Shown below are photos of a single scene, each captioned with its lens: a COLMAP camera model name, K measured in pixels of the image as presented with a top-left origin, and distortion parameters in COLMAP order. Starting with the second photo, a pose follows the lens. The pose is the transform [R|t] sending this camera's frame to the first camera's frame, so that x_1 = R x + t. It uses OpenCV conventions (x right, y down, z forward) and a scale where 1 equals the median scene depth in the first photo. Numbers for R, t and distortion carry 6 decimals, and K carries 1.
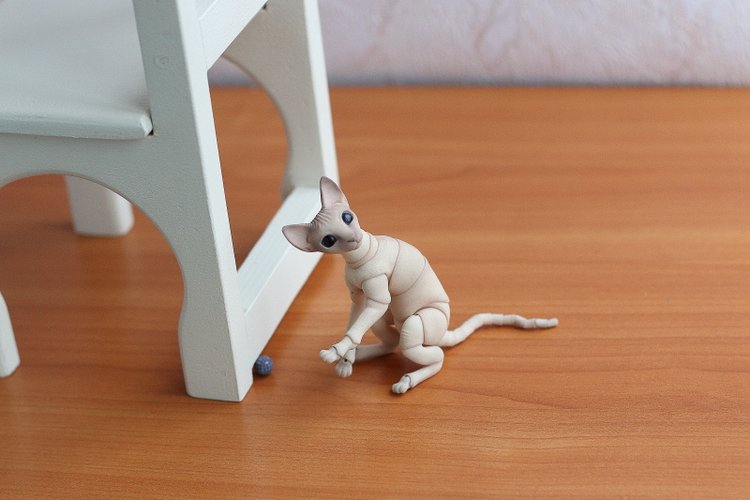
lens RADIAL K [[1919.8, 0, 373.8], [0, 1919.8, 255.4], [0, 0, 1]] dist [-0.113858, 0.000000]
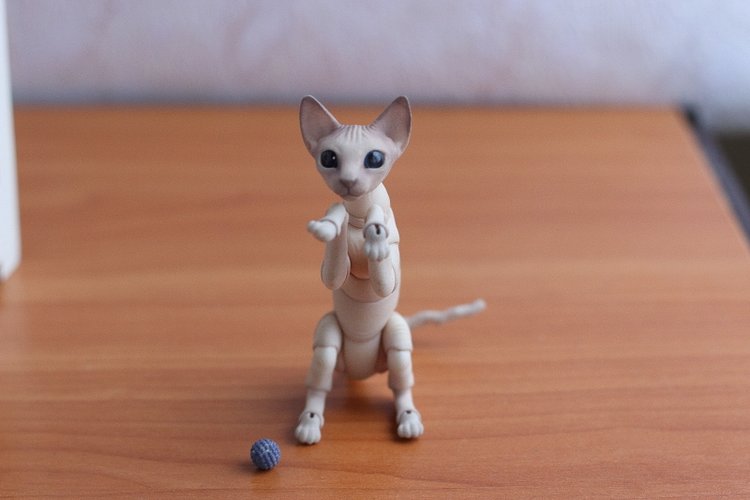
lens RADIAL K [[1919.8, 0, 372.0], [0, 1919.8, 256.5], [0, 0, 1]] dist [-0.113858, 0.000000]
pose [[0.967912, 0.004706, 0.251246, -0.098702], [0.022500, 0.994186, -0.105302, 0.064327], [-0.250281, 0.107576, 0.962178, 0.329338]]
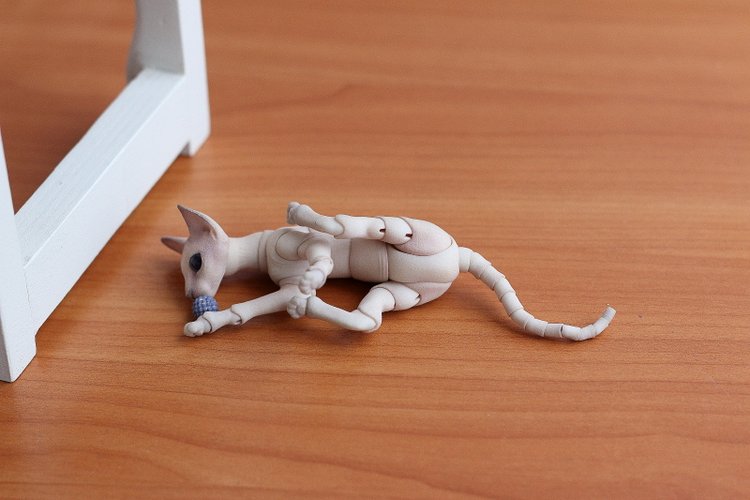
lens RADIAL K [[1919.8, 0, 377.1], [0, 1919.8, 245.2], [0, 0, 1]] dist [-0.113858, 0.000000]
pose [[0.993646, 0.008220, 0.112250, -0.022932], [-0.022981, 0.991135, 0.130855, -0.092932], [-0.110179, -0.132603, 0.985026, 0.315516]]
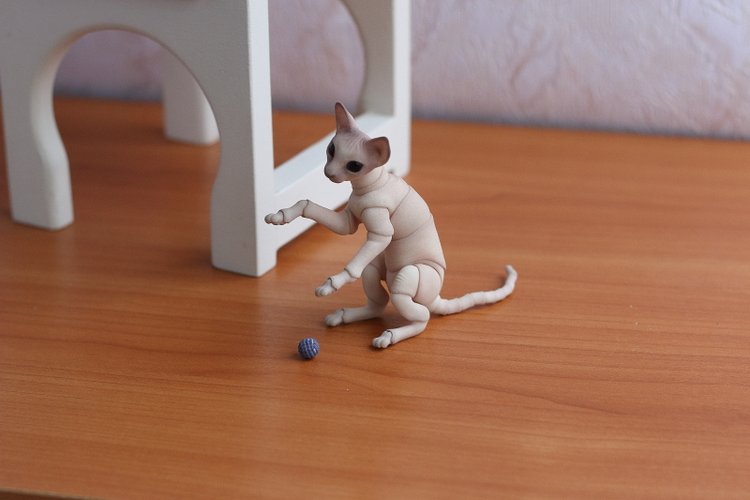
lens RADIAL K [[1919.8, 0, 377.9], [0, 1919.8, 251.8], [0, 0, 1]] dist [-0.113858, 0.000000]
pose [[0.995994, 0.083144, 0.032914, -0.046206], [-0.079142, 0.990956, -0.108366, 0.103323], [-0.041627, 0.105327, 0.993566, 0.069826]]
